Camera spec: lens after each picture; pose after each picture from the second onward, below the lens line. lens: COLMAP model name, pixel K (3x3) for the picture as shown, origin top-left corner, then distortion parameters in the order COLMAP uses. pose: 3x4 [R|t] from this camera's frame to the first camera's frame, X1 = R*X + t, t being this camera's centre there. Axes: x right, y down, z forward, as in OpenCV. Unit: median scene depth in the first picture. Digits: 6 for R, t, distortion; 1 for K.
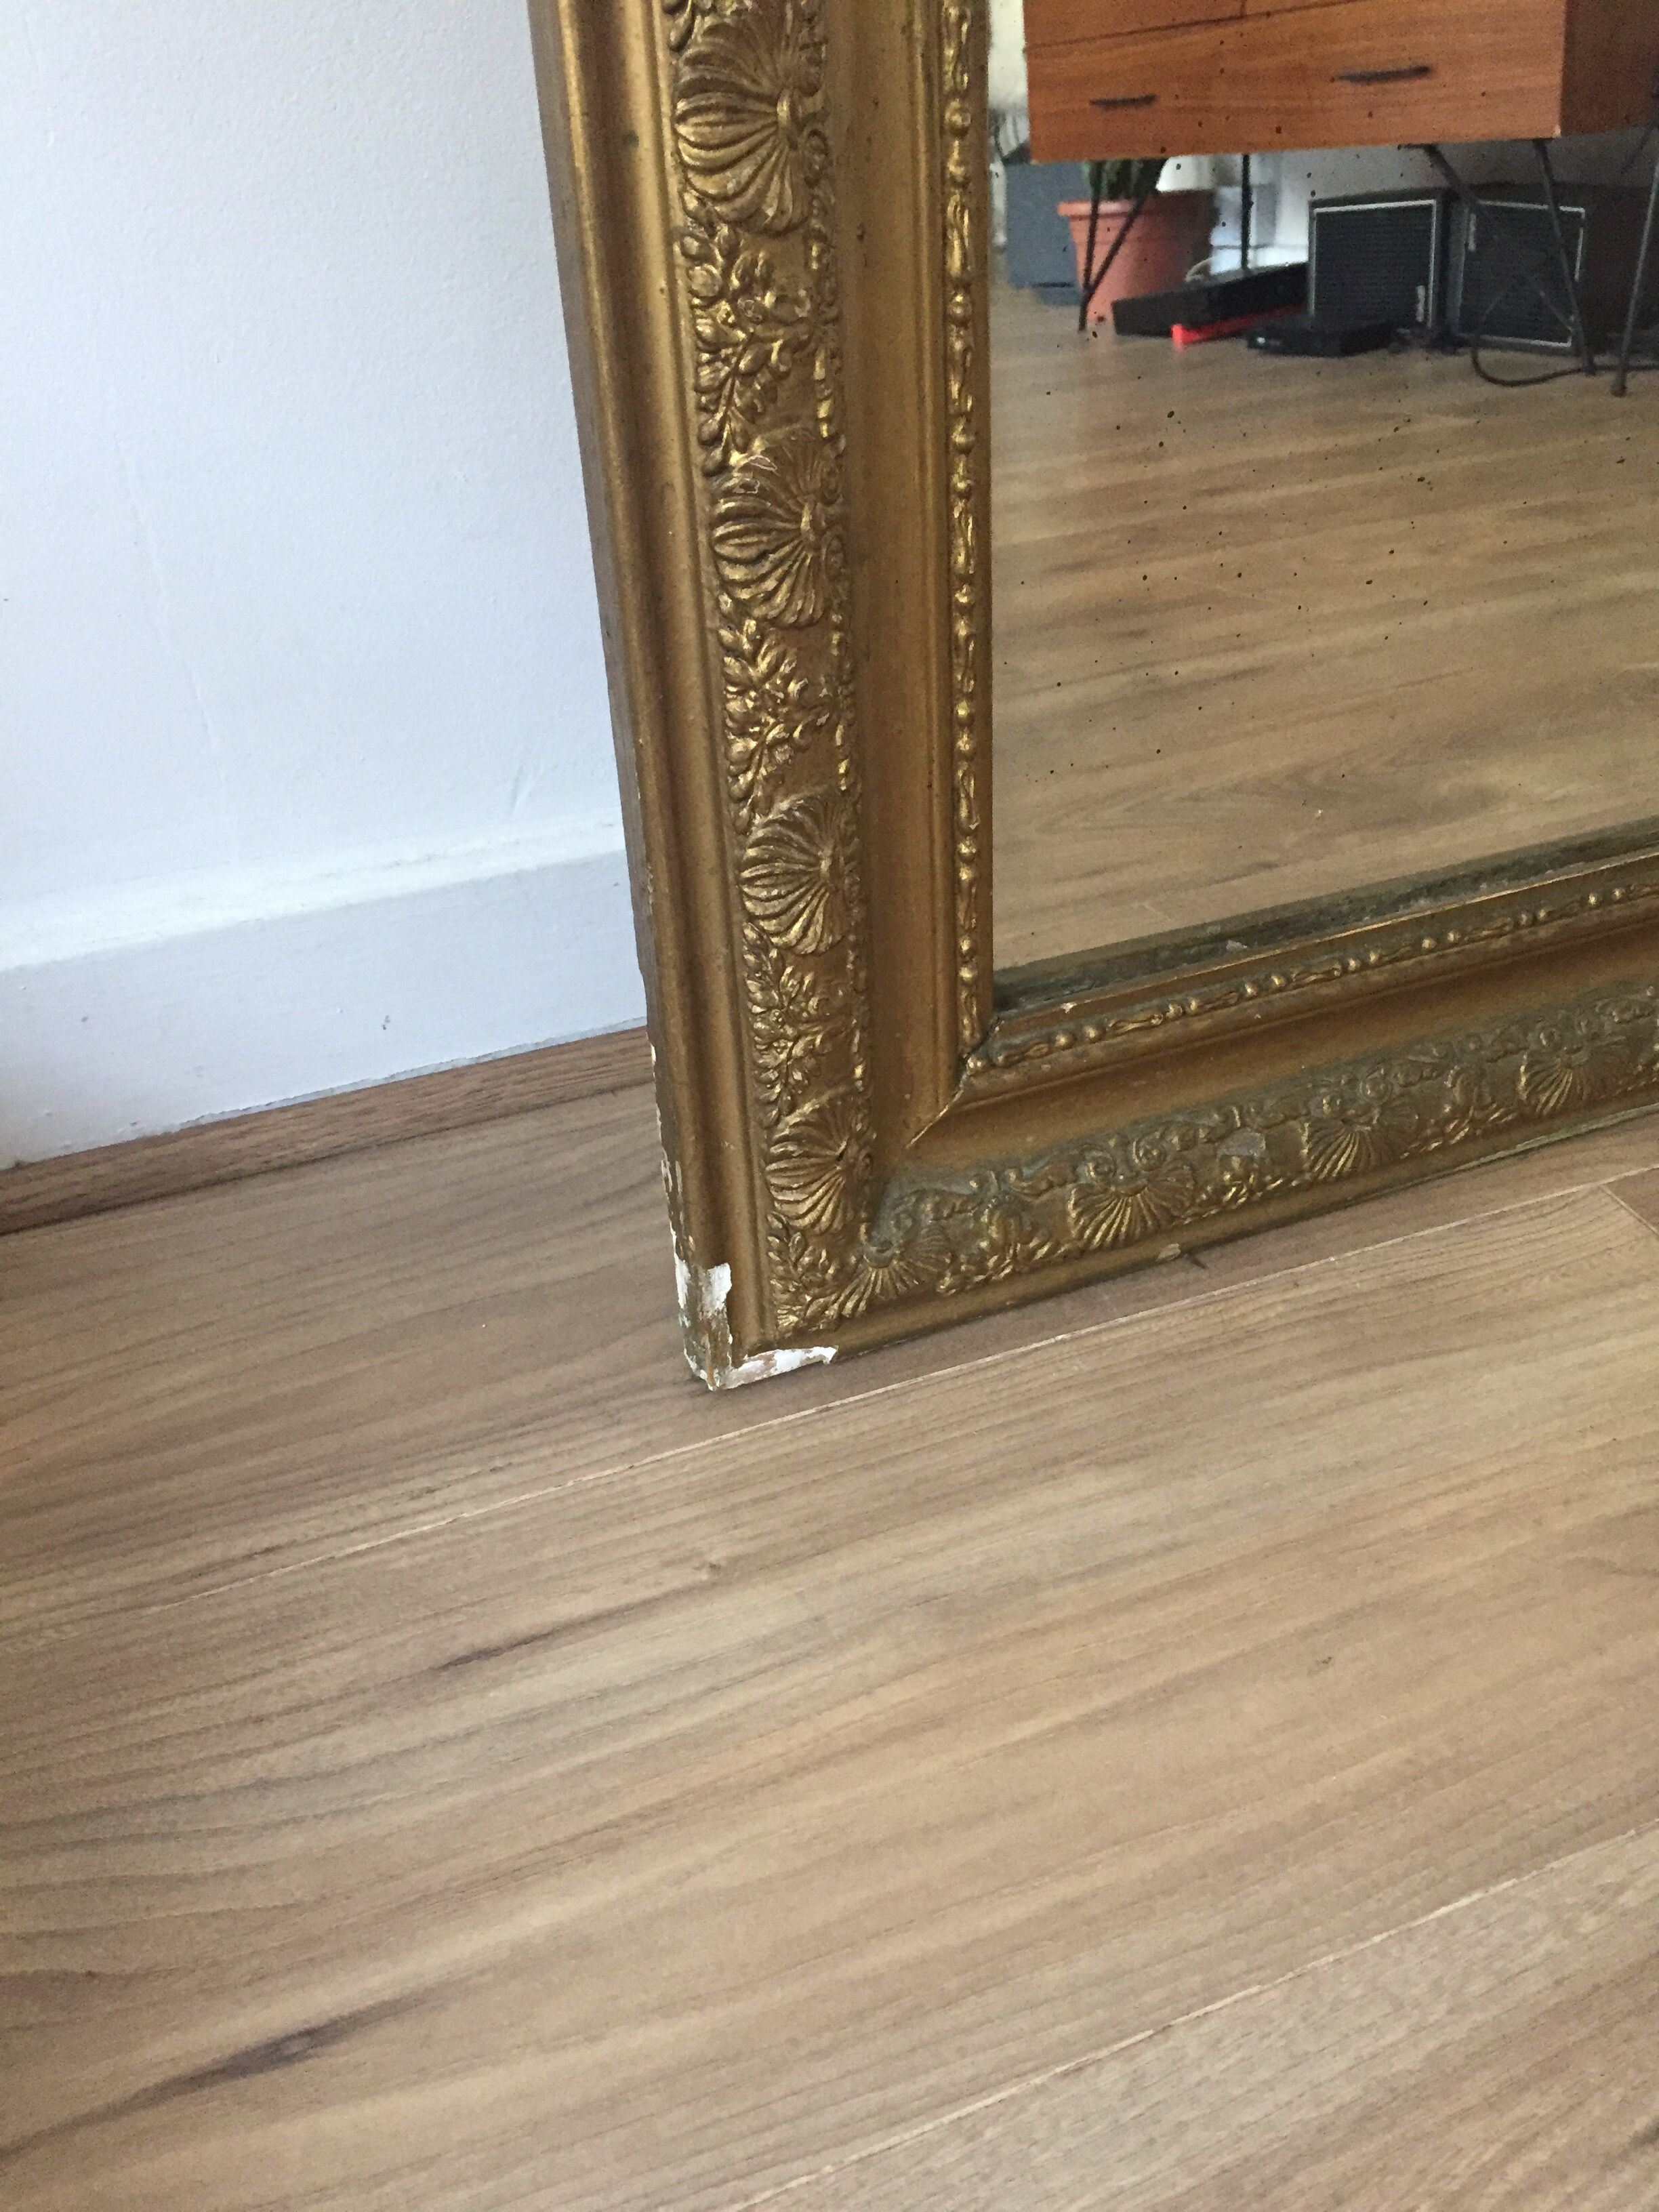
lens RADIAL K [[1828.7, 0, 829.5], [0, 1828.7, 1106.0], [0, 0, 1]] dist [0.048724, -0.088614]
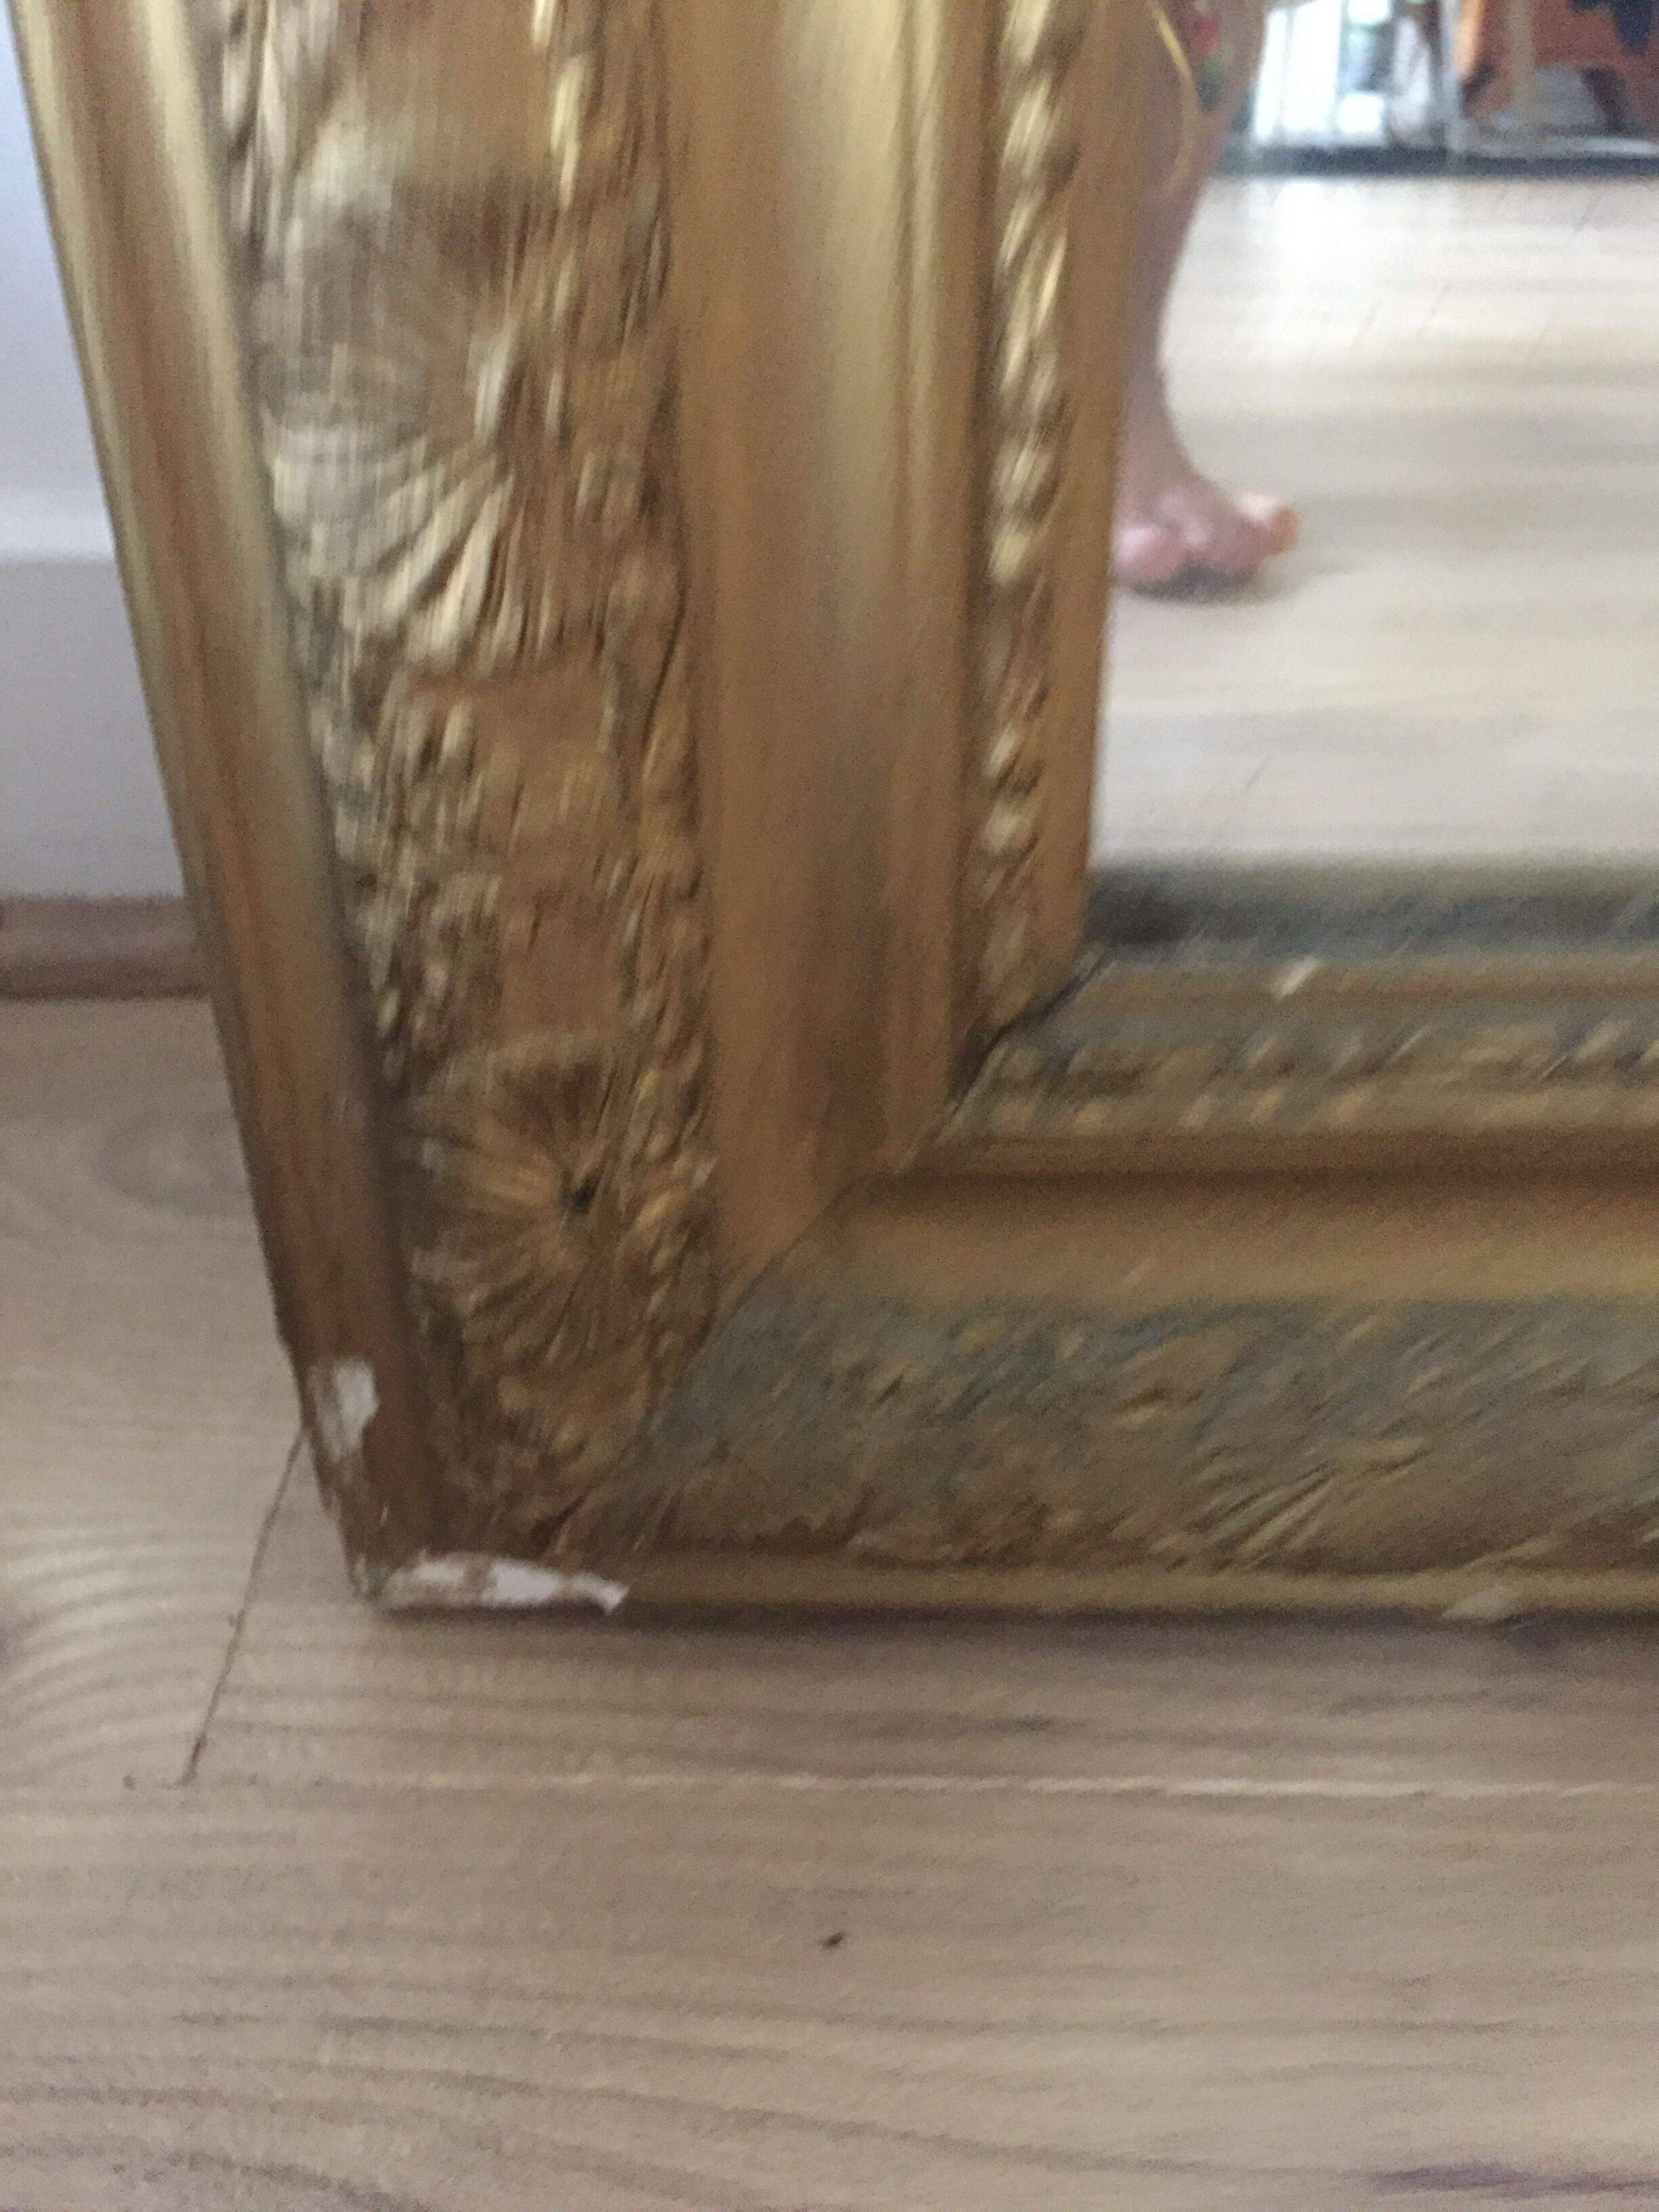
lens RADIAL K [[1828.7, 0, 829.5], [0, 1828.7, 1106.0], [0, 0, 1]] dist [0.048724, -0.088614]
pose [[0.910127, 0.245039, -0.334102, 0.210955], [-0.228366, 0.969502, 0.088966, -0.046447], [0.345712, -0.004673, 0.938329, 0.710545]]
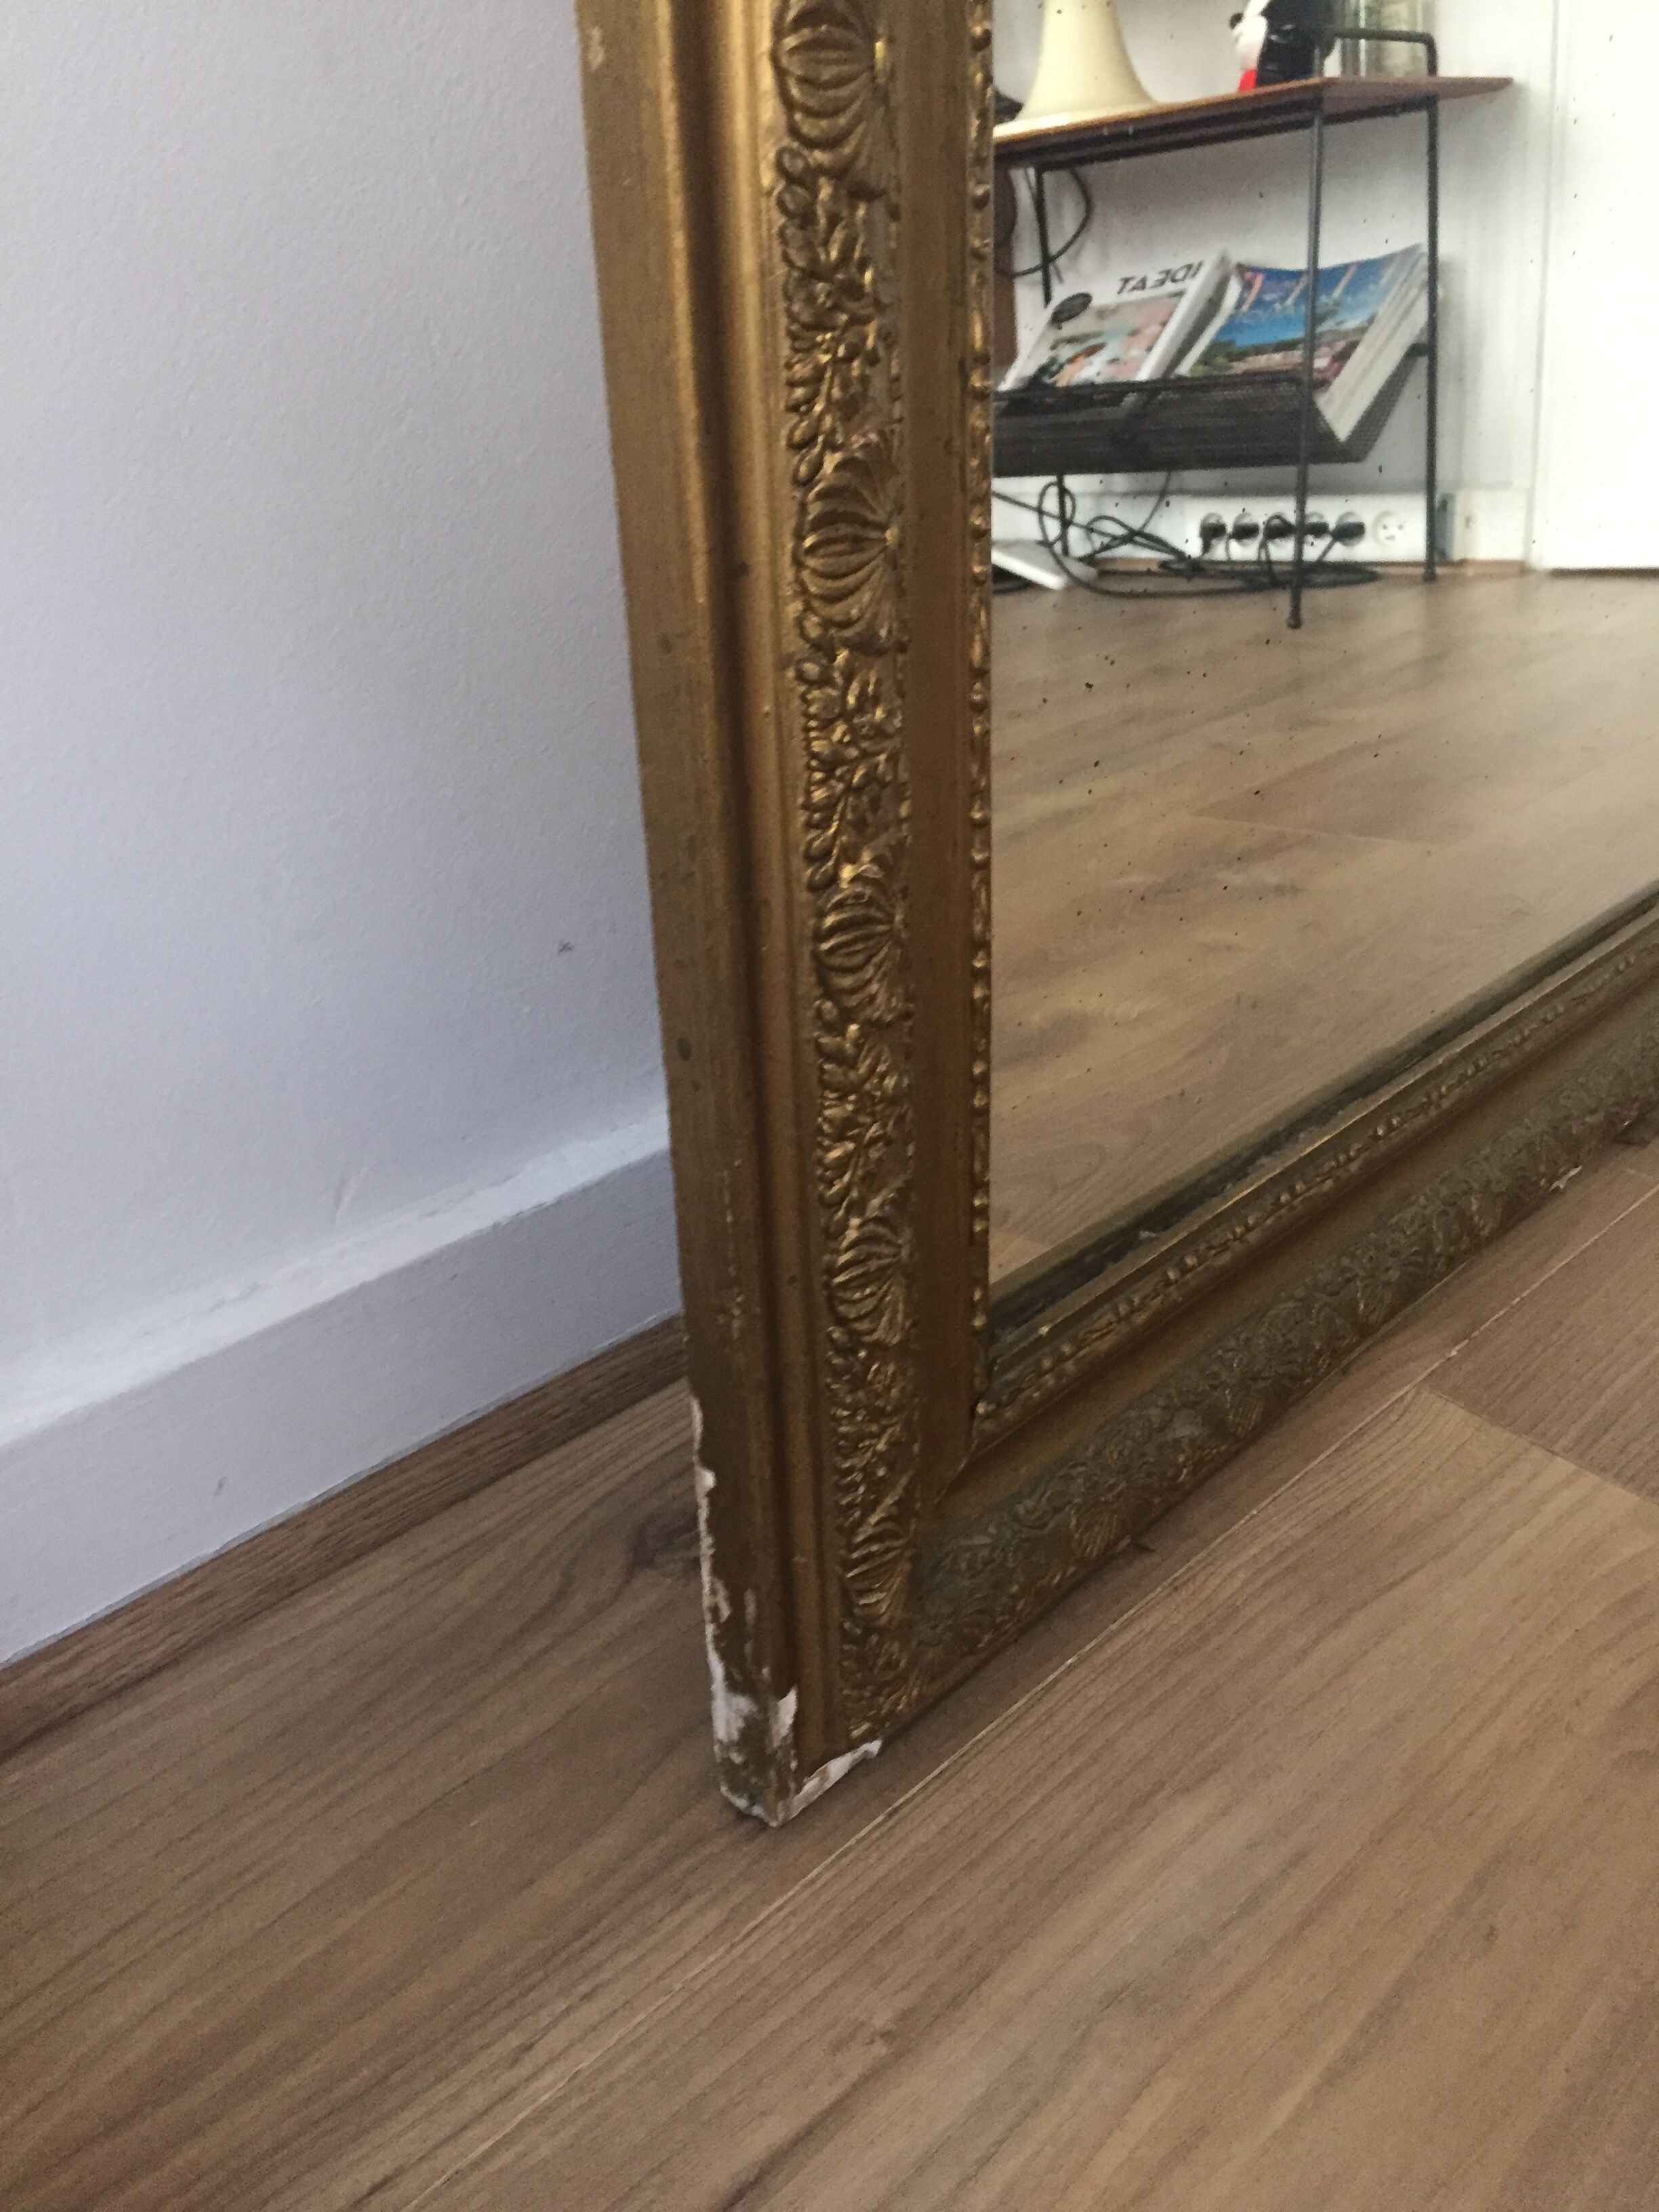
lens RADIAL K [[1828.7, 0, 829.5], [0, 1828.7, 1106.0], [0, 0, 1]] dist [0.048724, -0.088614]
pose [[0.925422, -0.155606, 0.345515, -0.355594], [0.194887, 0.977409, -0.081797, -0.134972], [-0.324982, 0.143034, 0.934841, 0.108505]]
